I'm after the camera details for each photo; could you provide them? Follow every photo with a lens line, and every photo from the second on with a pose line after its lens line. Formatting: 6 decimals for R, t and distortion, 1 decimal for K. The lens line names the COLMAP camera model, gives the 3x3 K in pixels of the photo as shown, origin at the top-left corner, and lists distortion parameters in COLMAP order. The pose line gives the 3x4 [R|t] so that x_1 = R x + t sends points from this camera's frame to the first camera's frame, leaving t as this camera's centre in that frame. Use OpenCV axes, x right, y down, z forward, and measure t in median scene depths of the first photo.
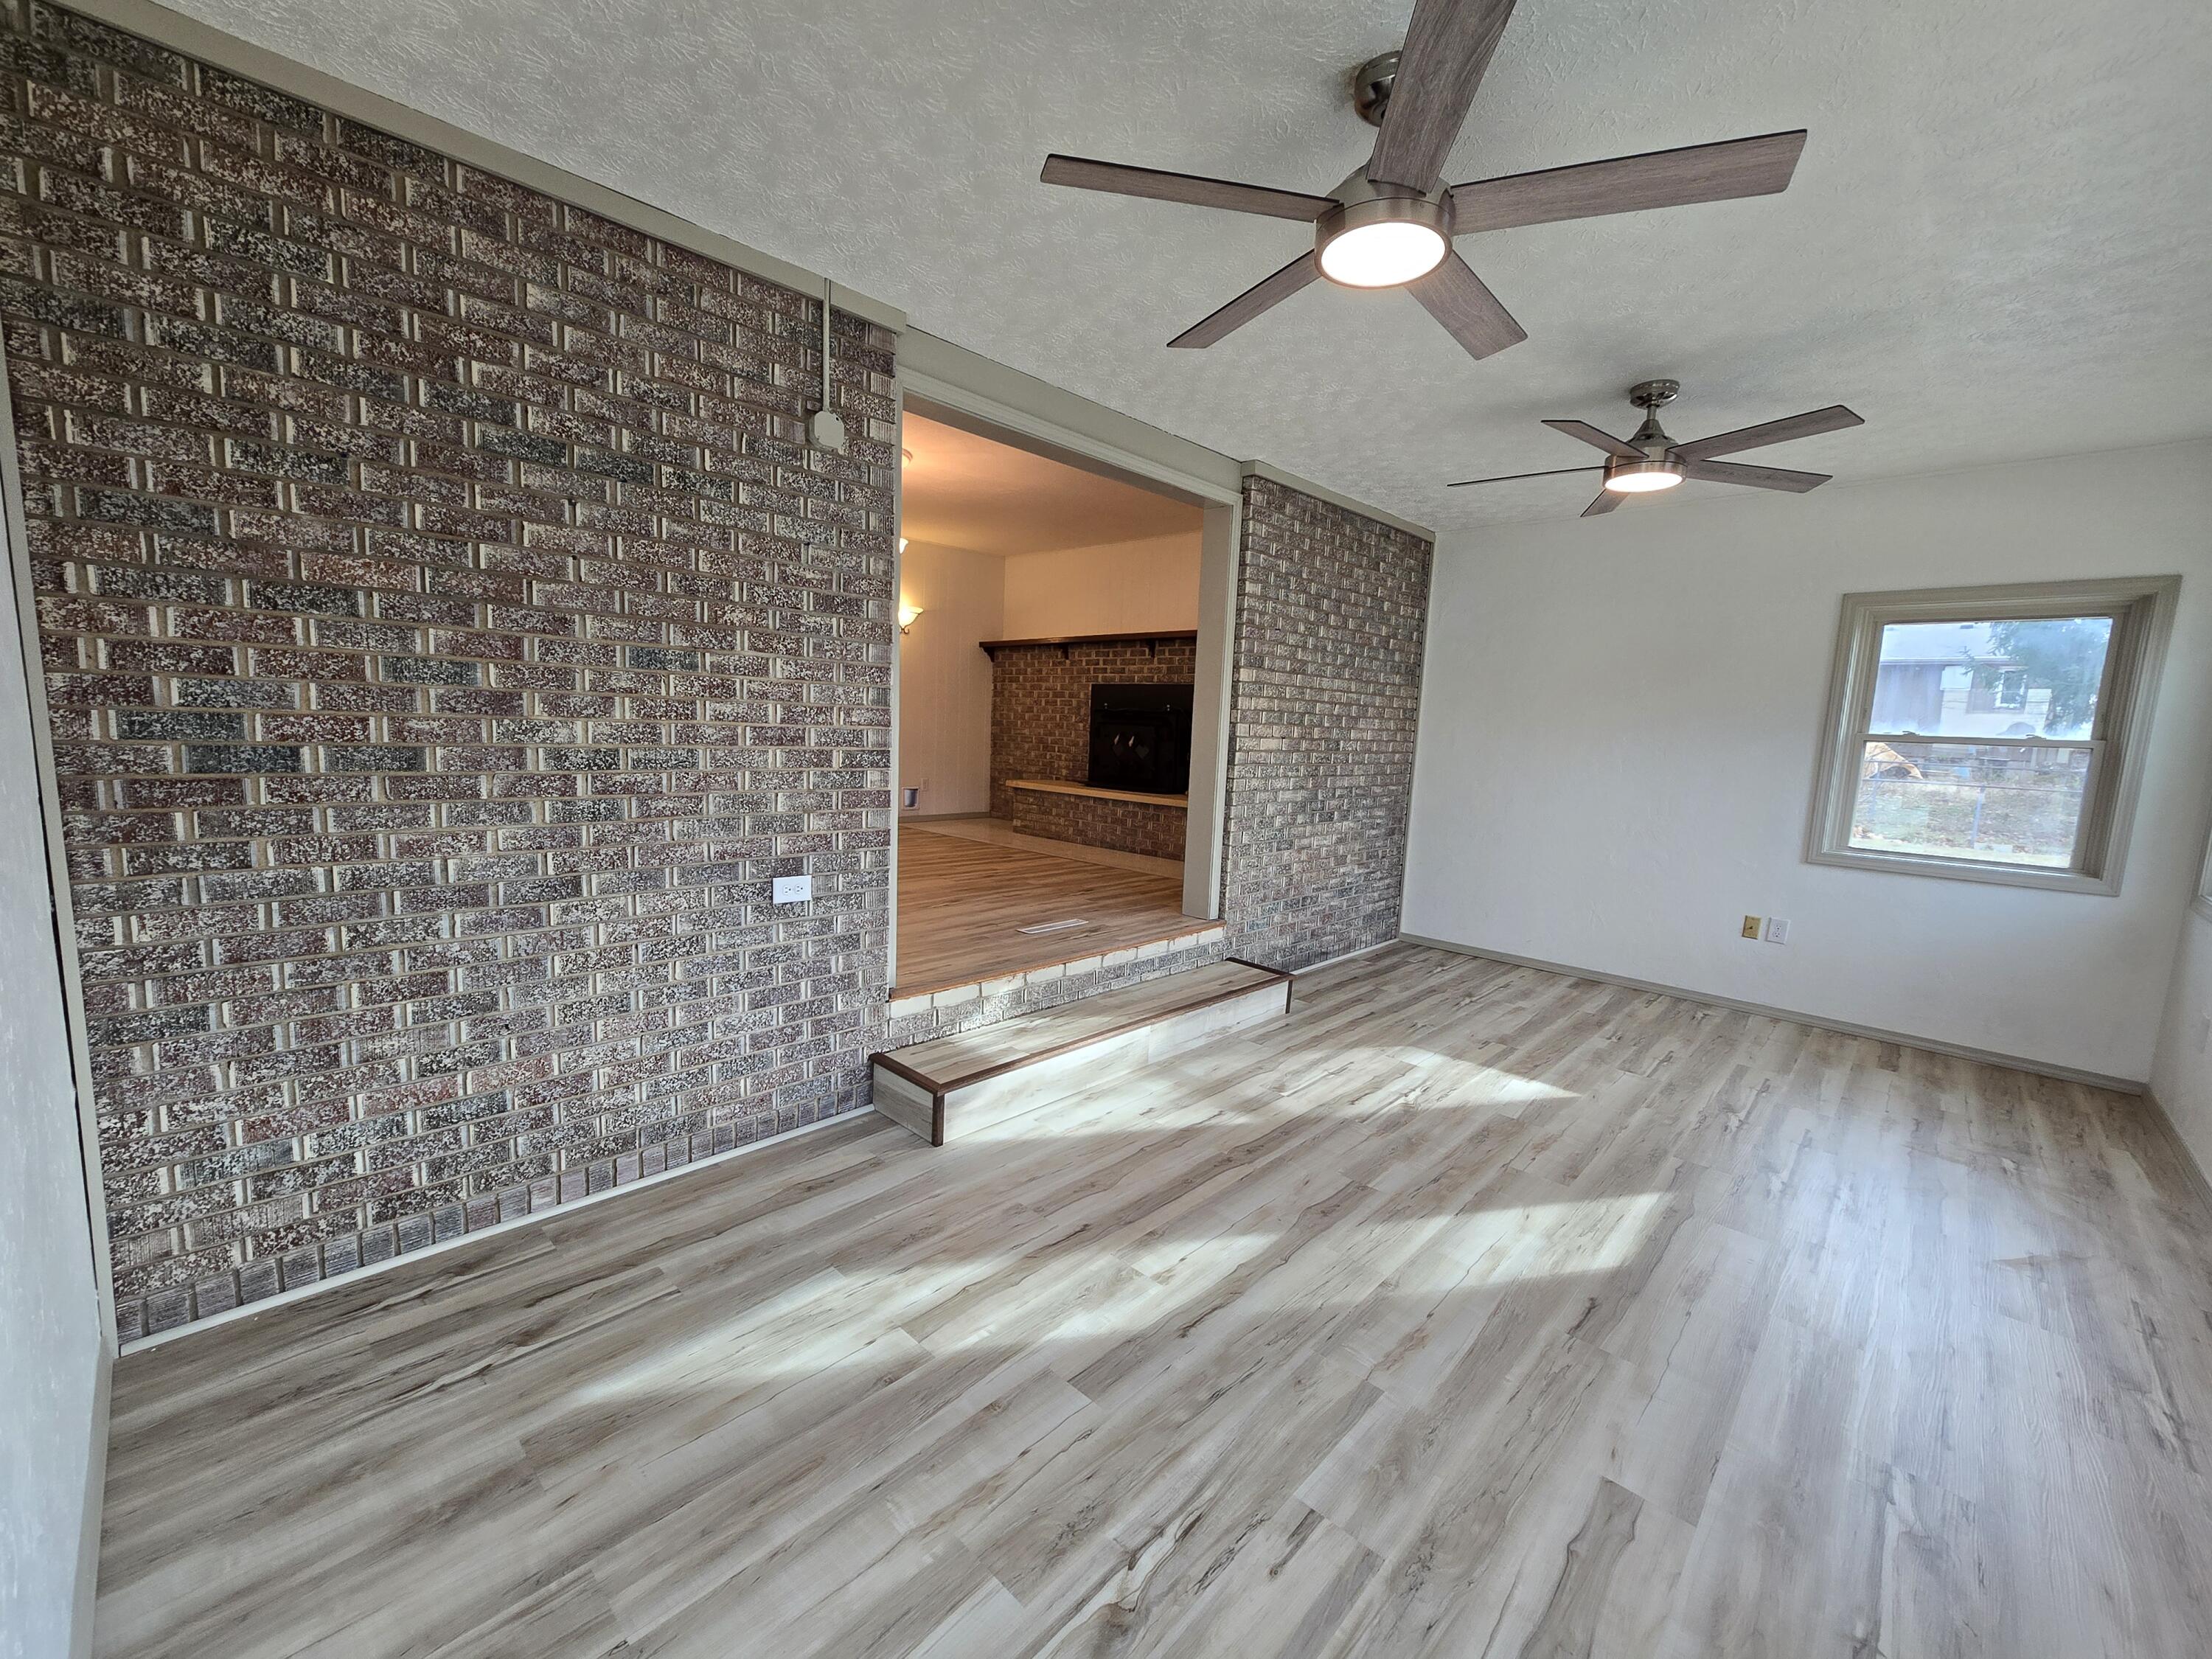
lens RADIAL K [[897.2, 0, 1107.3], [0, 897.2, 830.0], [0, 0, 1]] dist [-0.010120, 0.002963]
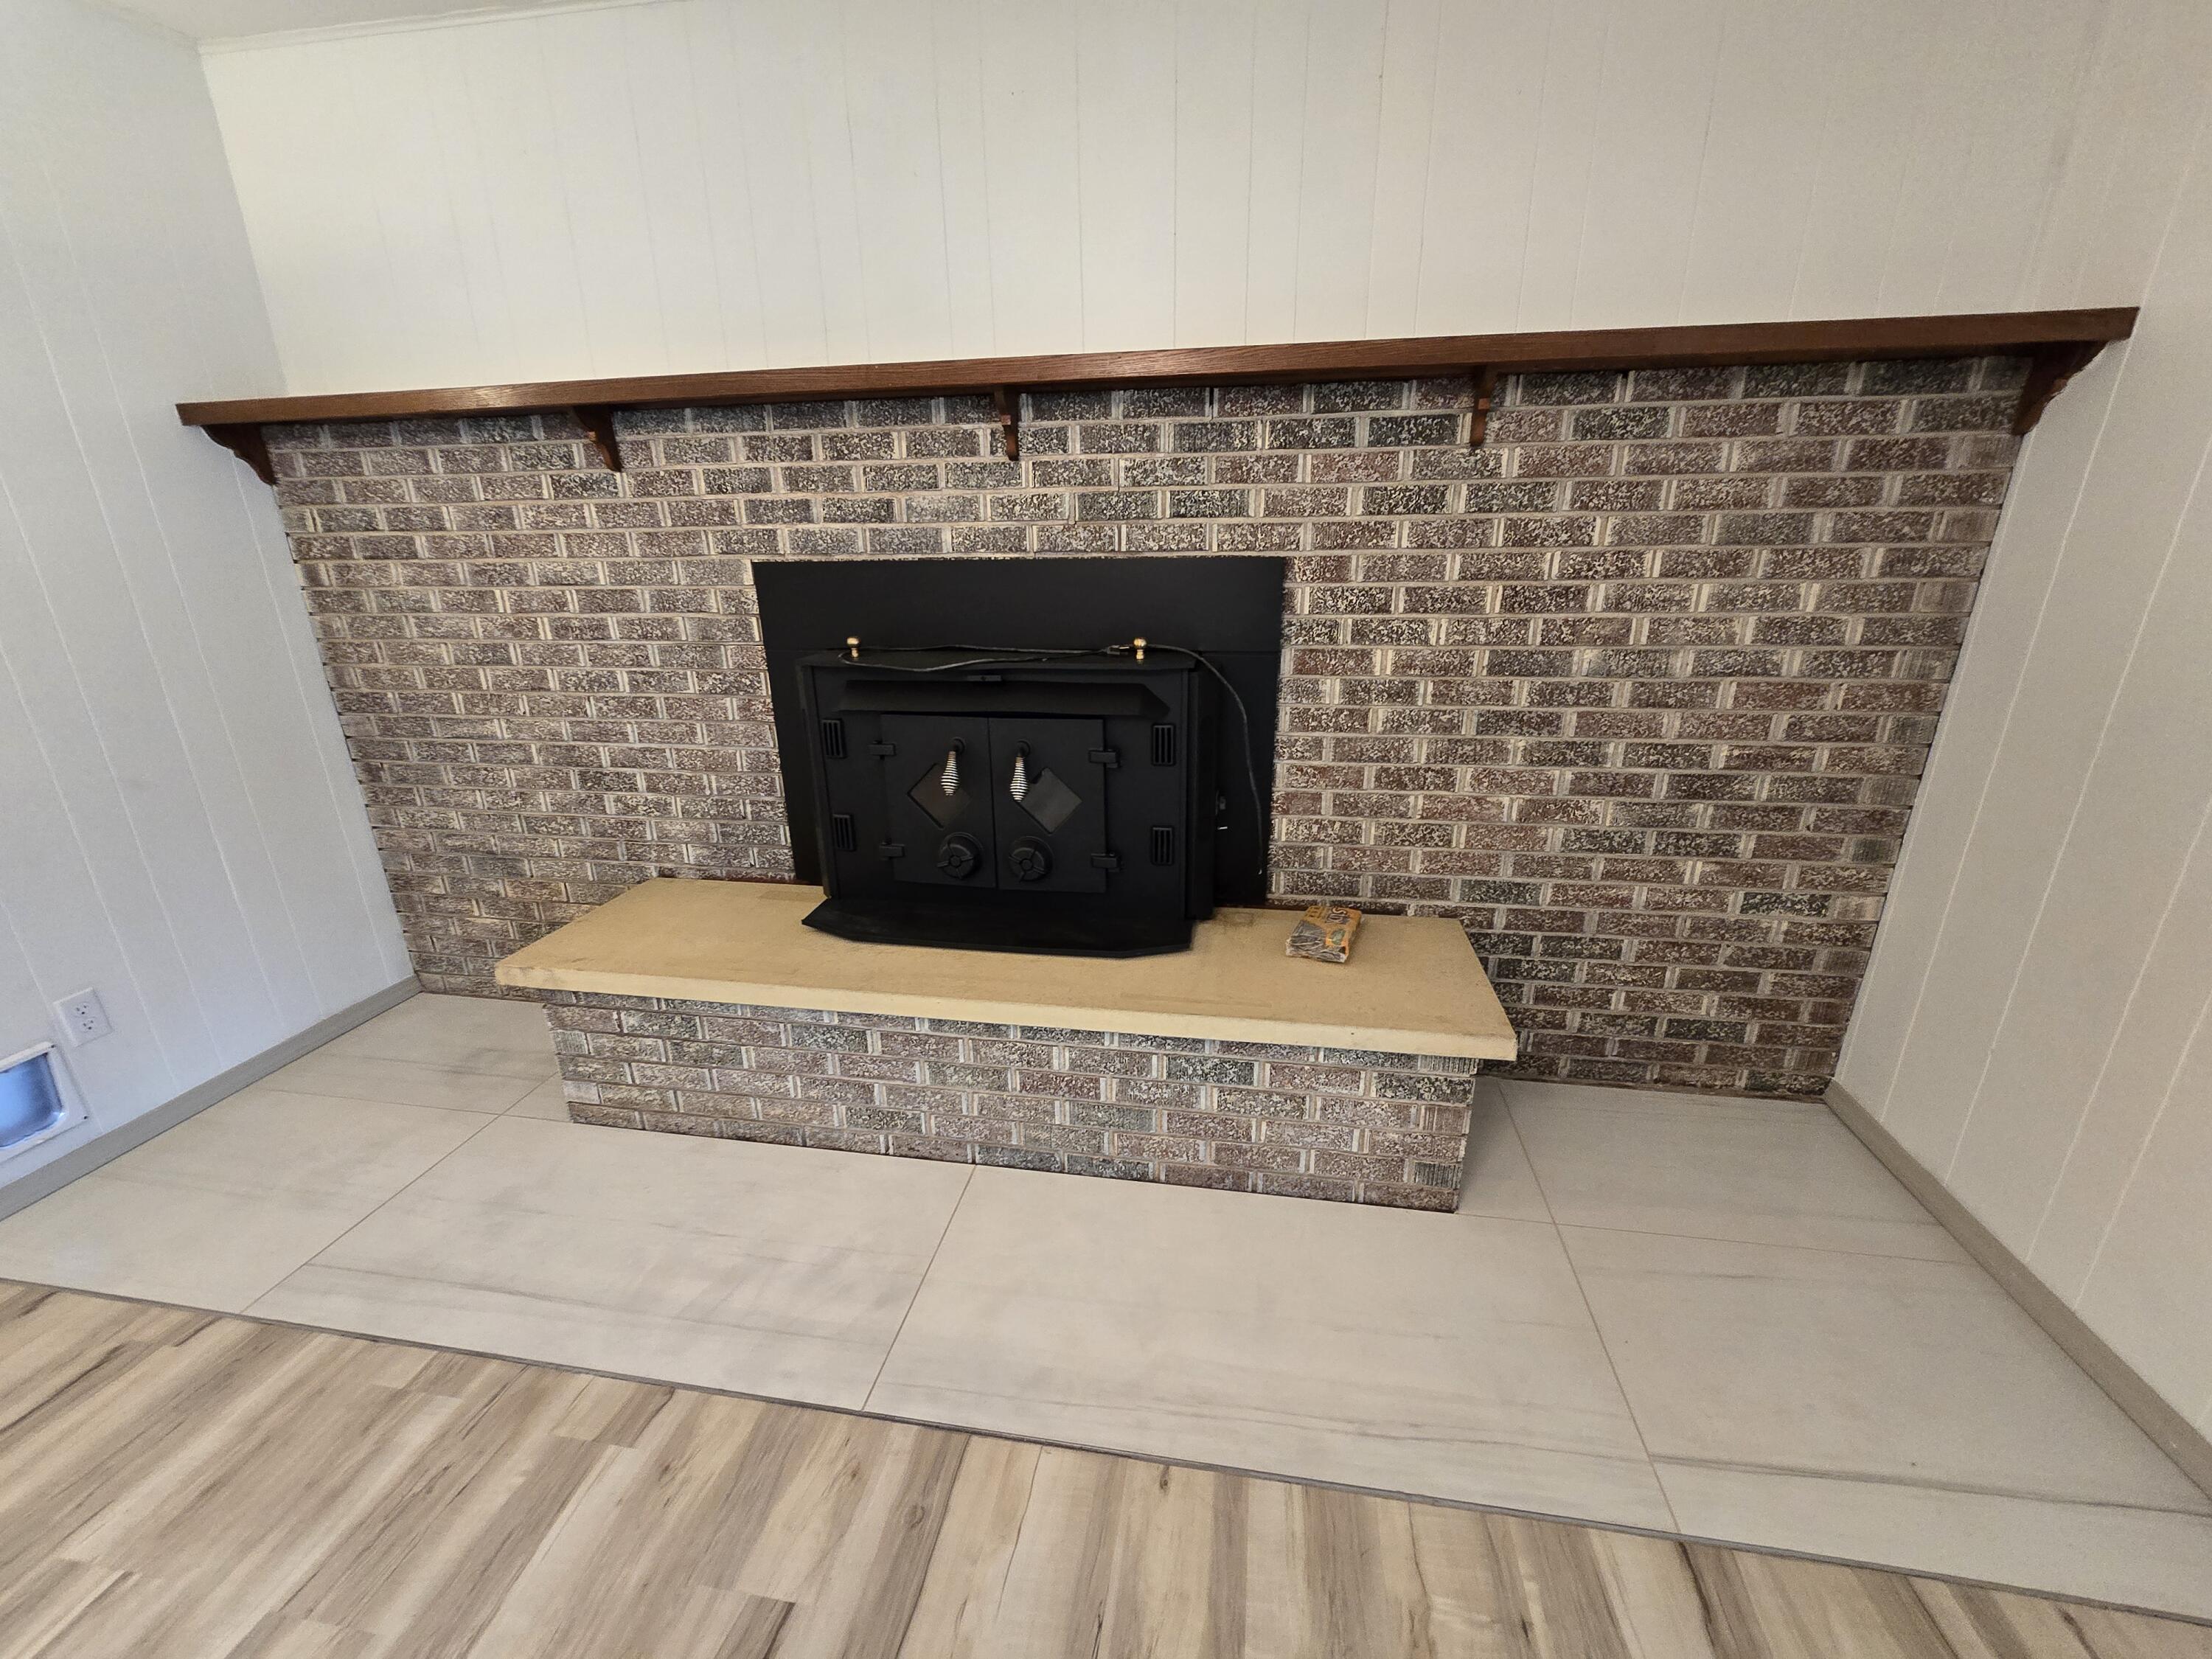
lens RADIAL K [[897.2, 0, 1117.3], [0, 897.2, 841.8], [0, 0, 1]] dist [-0.010120, 0.002963]
pose [[0.825139, -0.230766, 0.515648, -0.086957], [0.113138, 0.961775, 0.249377, -0.131954], [-0.553485, -0.147432, 0.819706, 0.674337]]
